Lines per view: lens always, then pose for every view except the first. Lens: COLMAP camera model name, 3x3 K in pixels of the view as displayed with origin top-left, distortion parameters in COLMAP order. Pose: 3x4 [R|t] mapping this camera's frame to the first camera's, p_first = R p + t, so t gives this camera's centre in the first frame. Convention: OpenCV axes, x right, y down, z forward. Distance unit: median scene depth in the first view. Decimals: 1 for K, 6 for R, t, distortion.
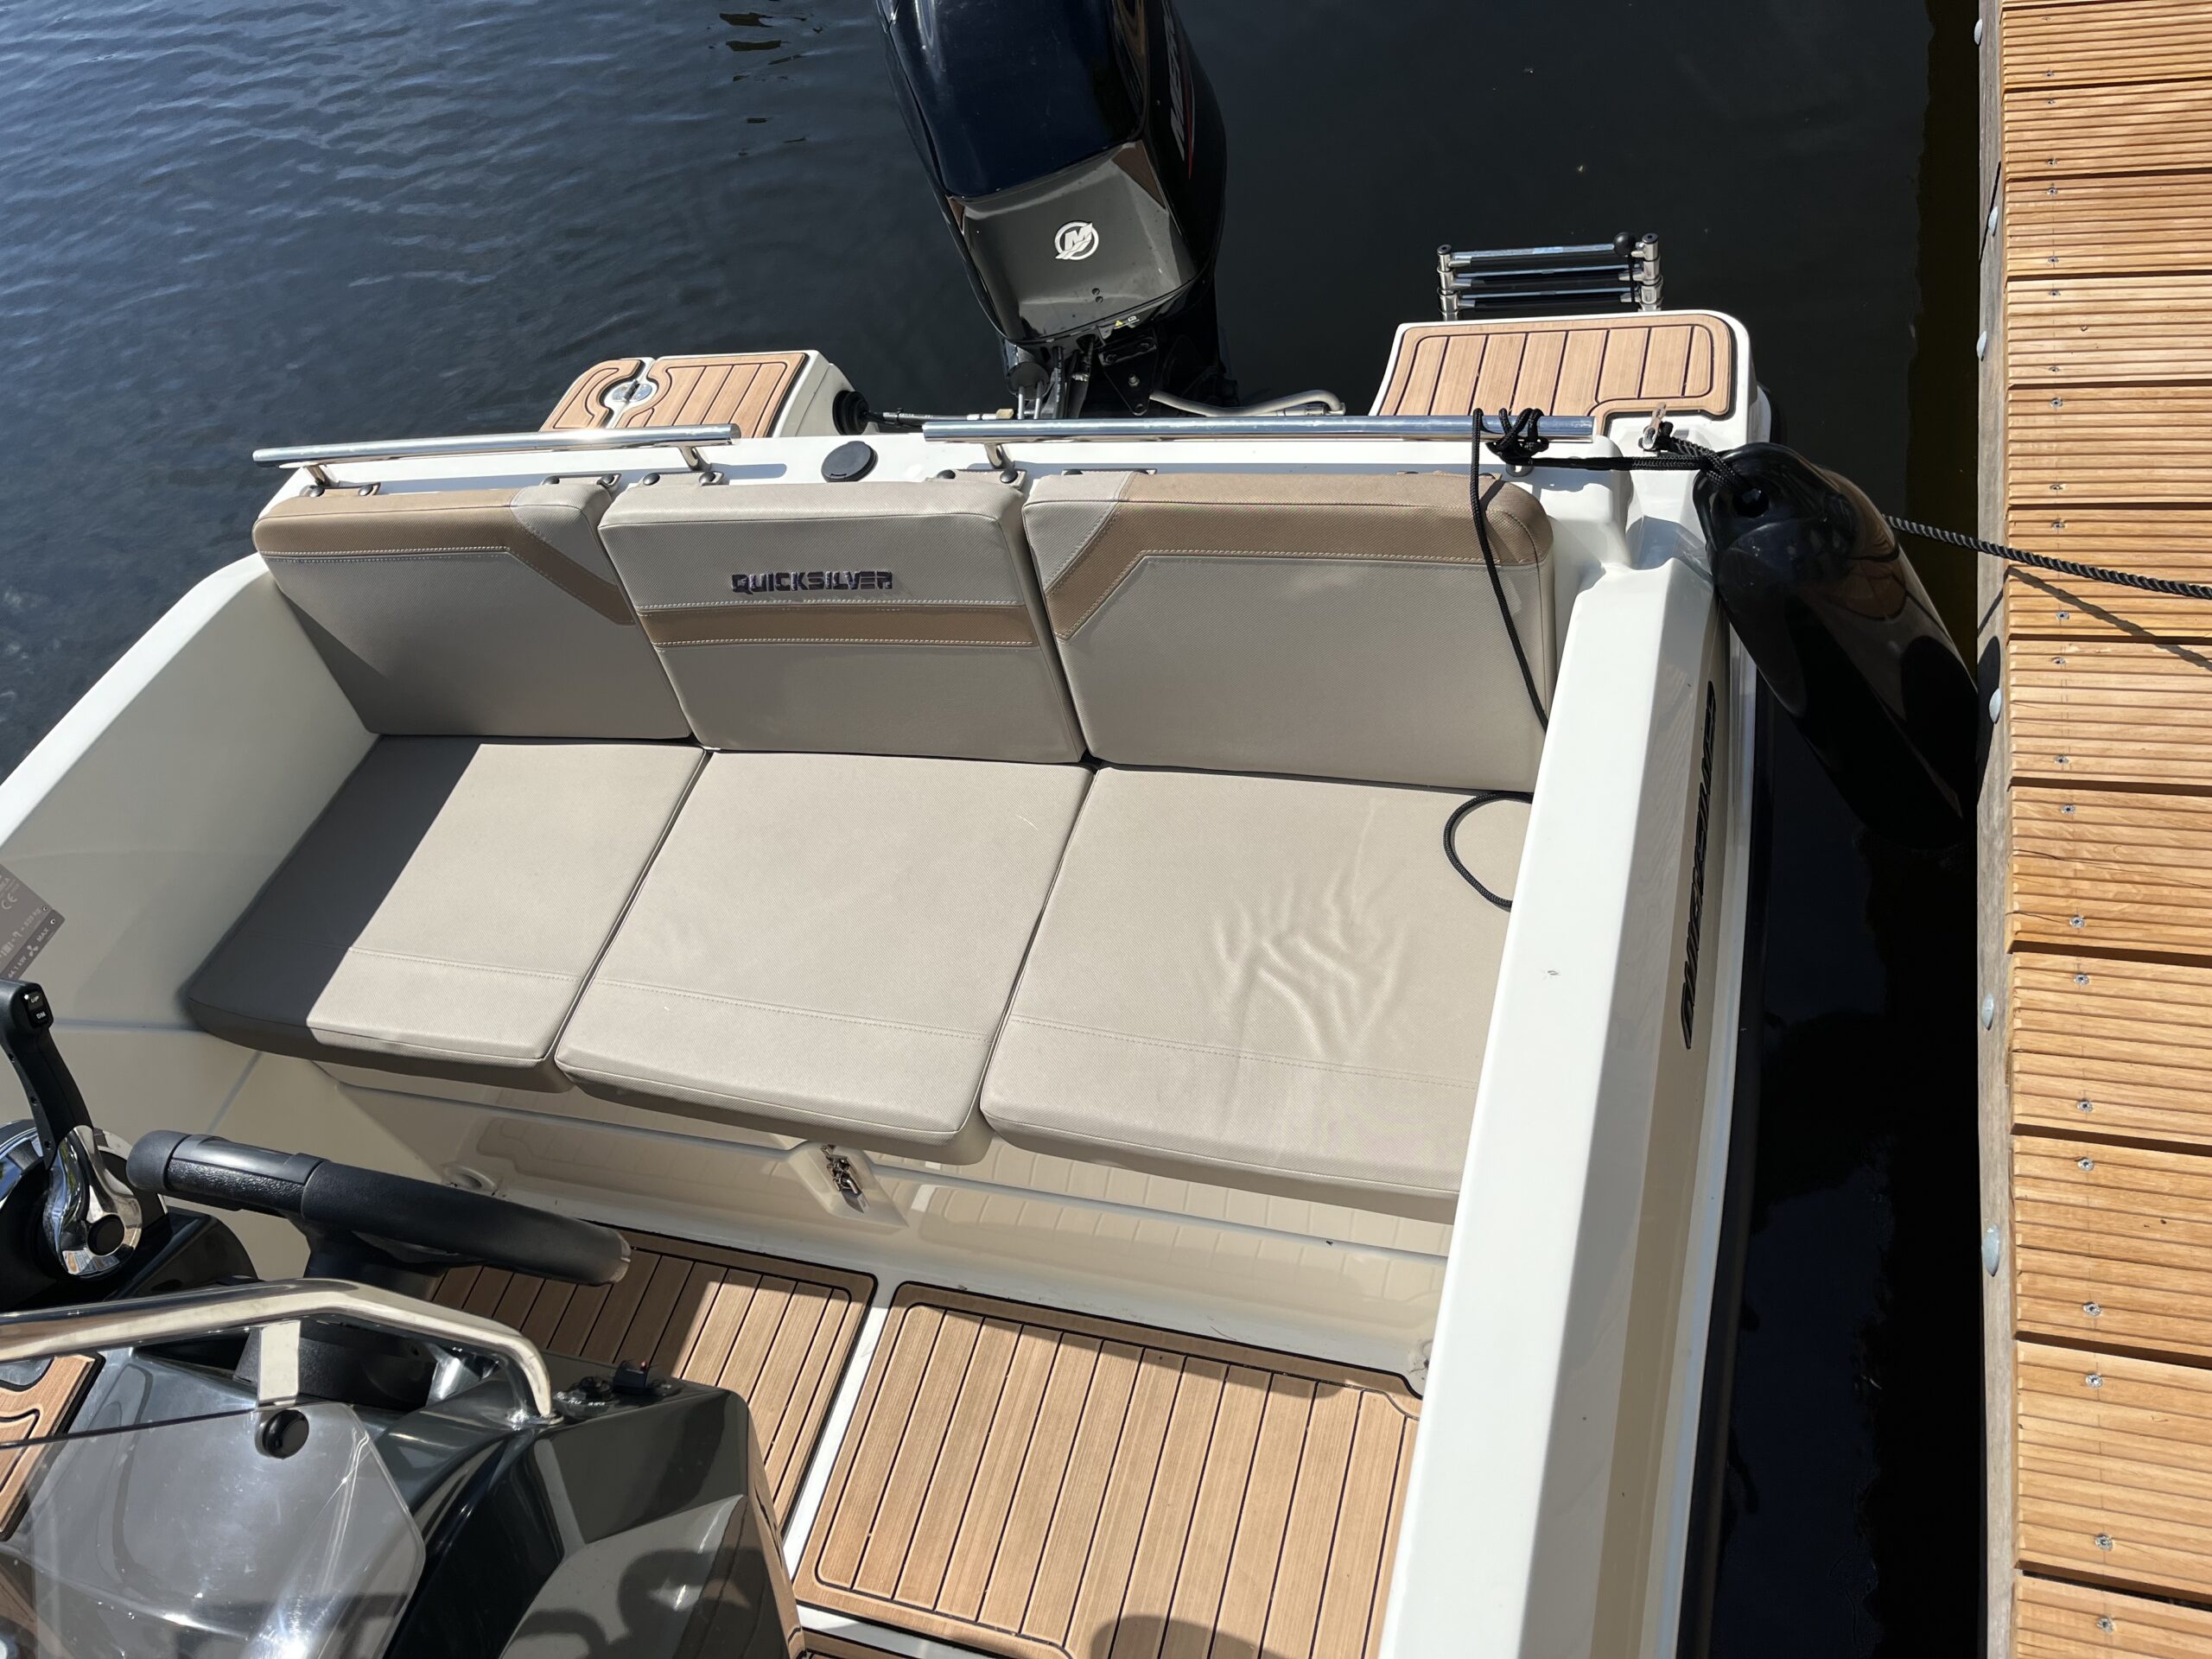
lens RADIAL K [[1683.0, 0, 1106.0], [0, 1683.0, 829.5], [0, 0, 1]] dist [0.039938, -0.062888]
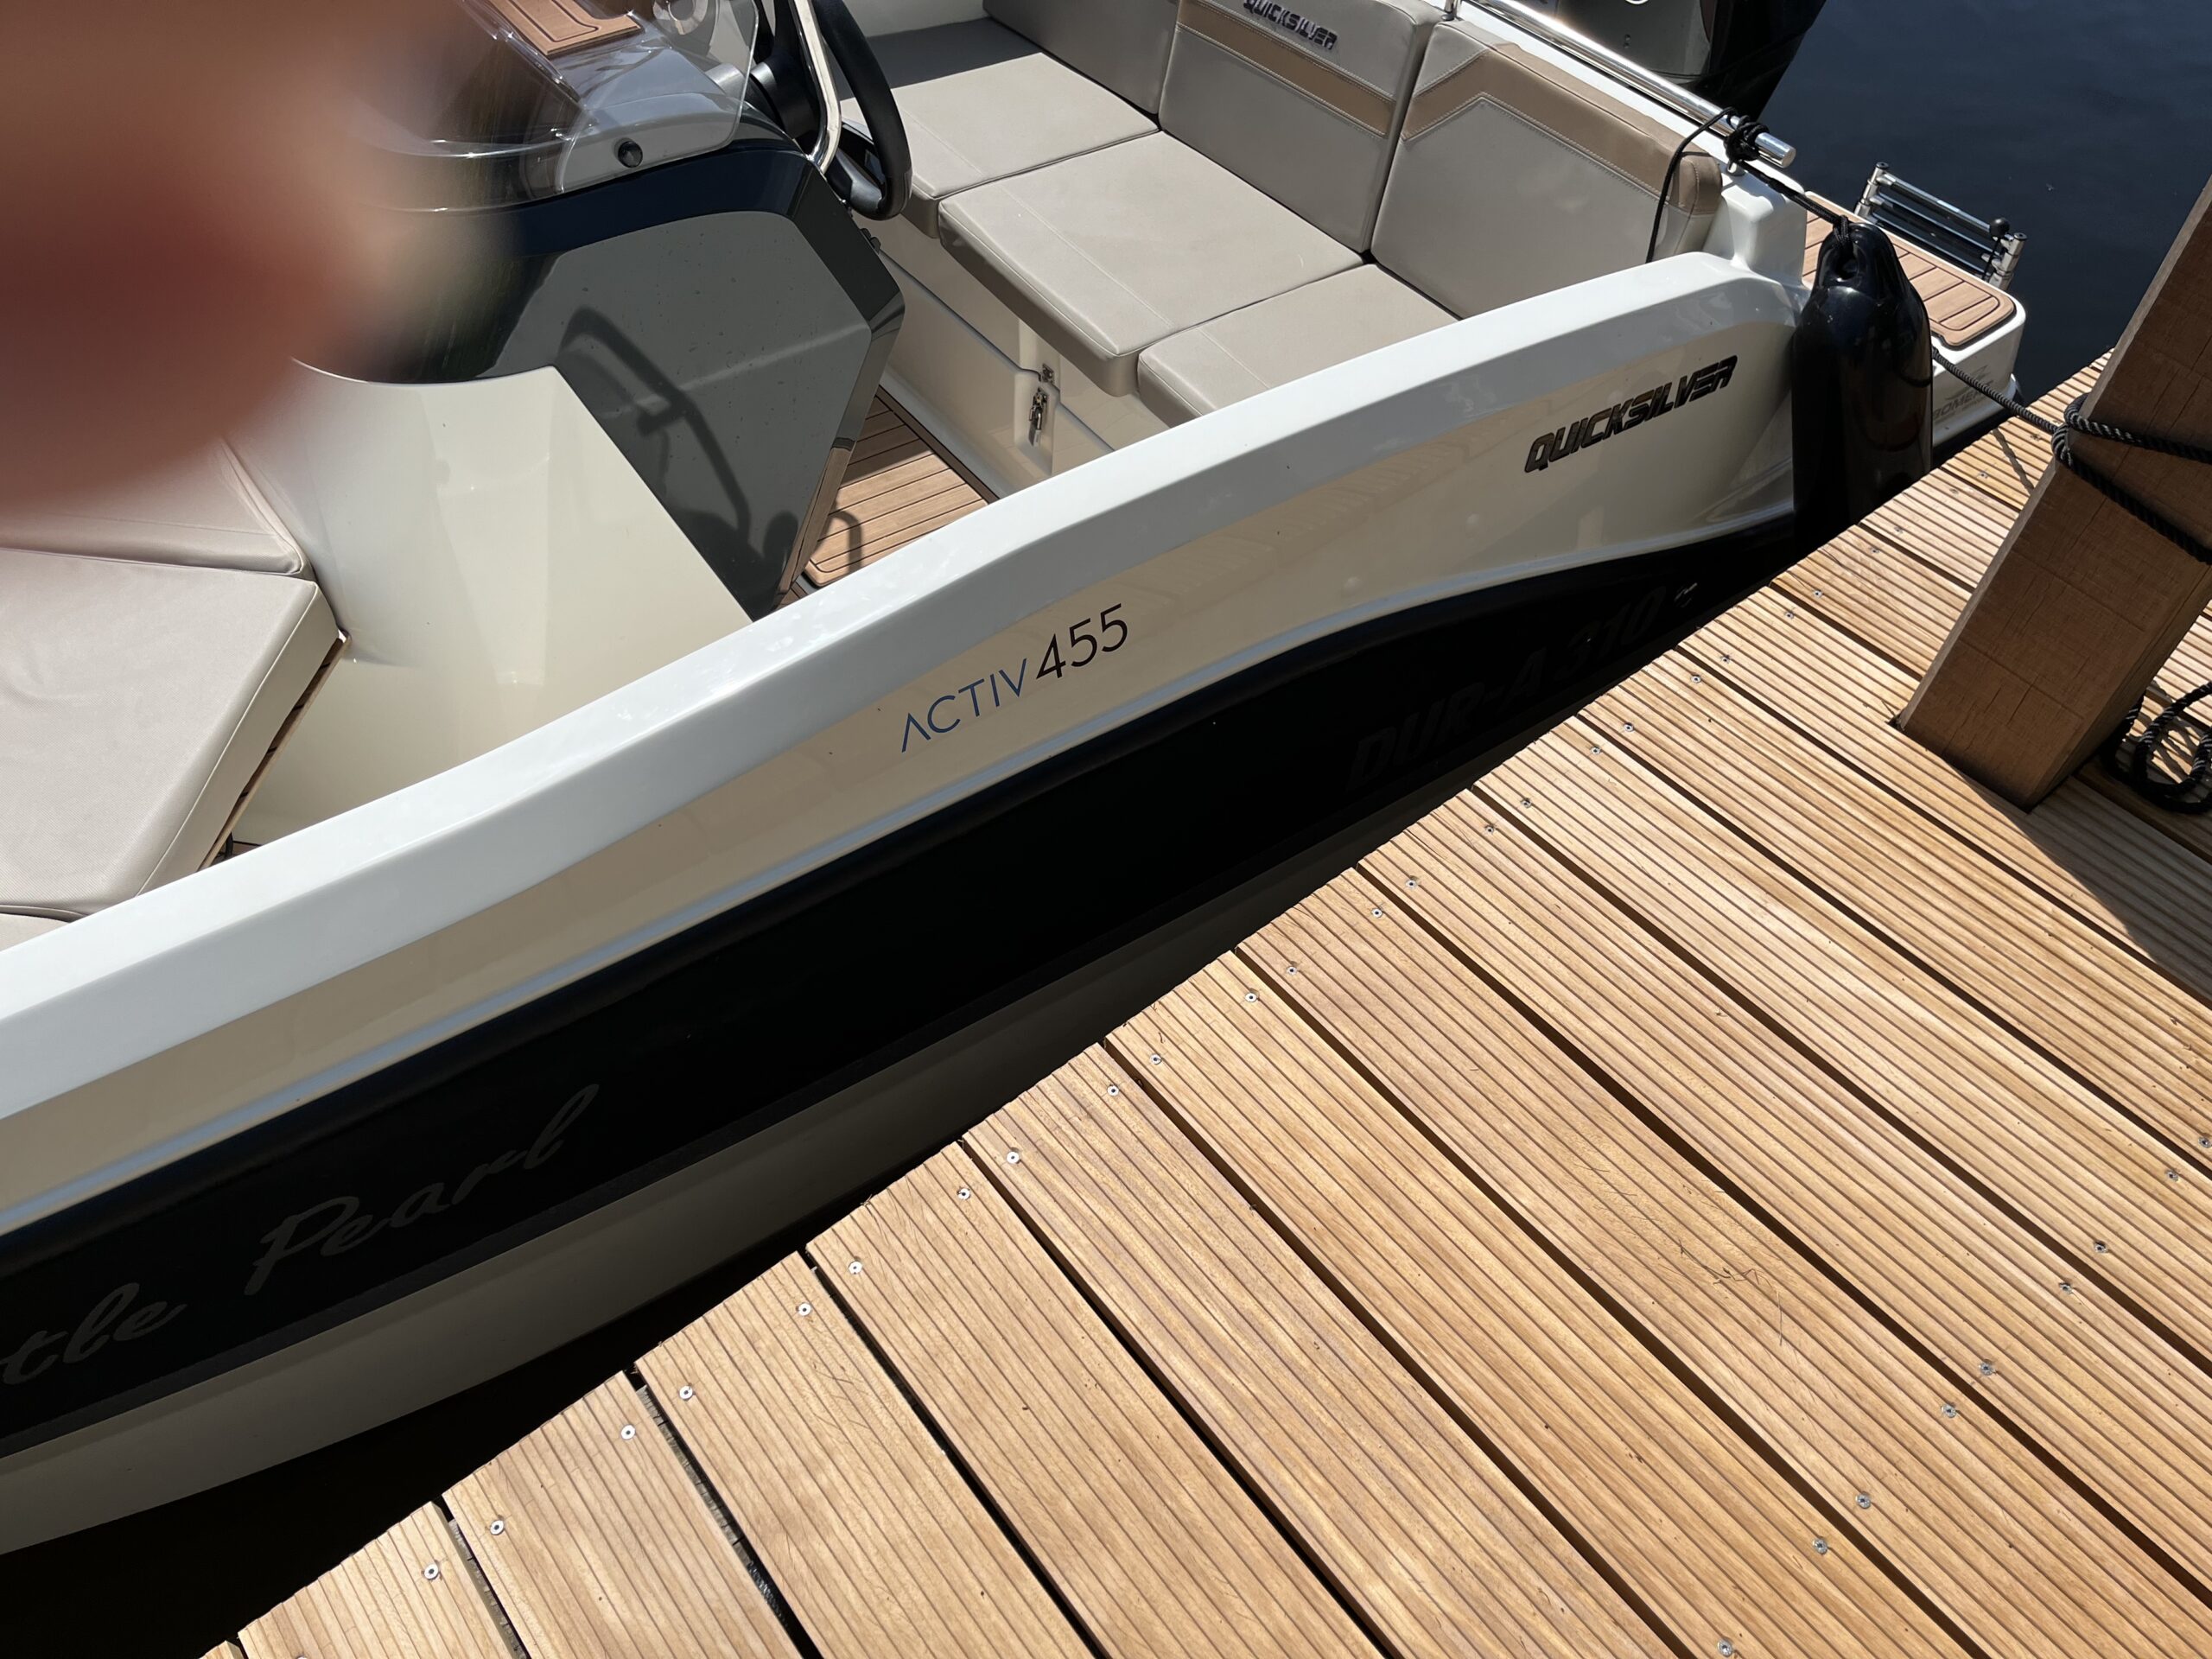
lens RADIAL K [[1683.0, 0, 1106.0], [0, 1683.0, 829.5], [0, 0, 1]] dist [0.039938, -0.062888]
pose [[0.756802, 0.628714, -0.178801, 0.366136], [-0.623292, 0.776524, 0.092293, 0.324923], [0.196869, 0.041598, 0.979547, -0.348384]]
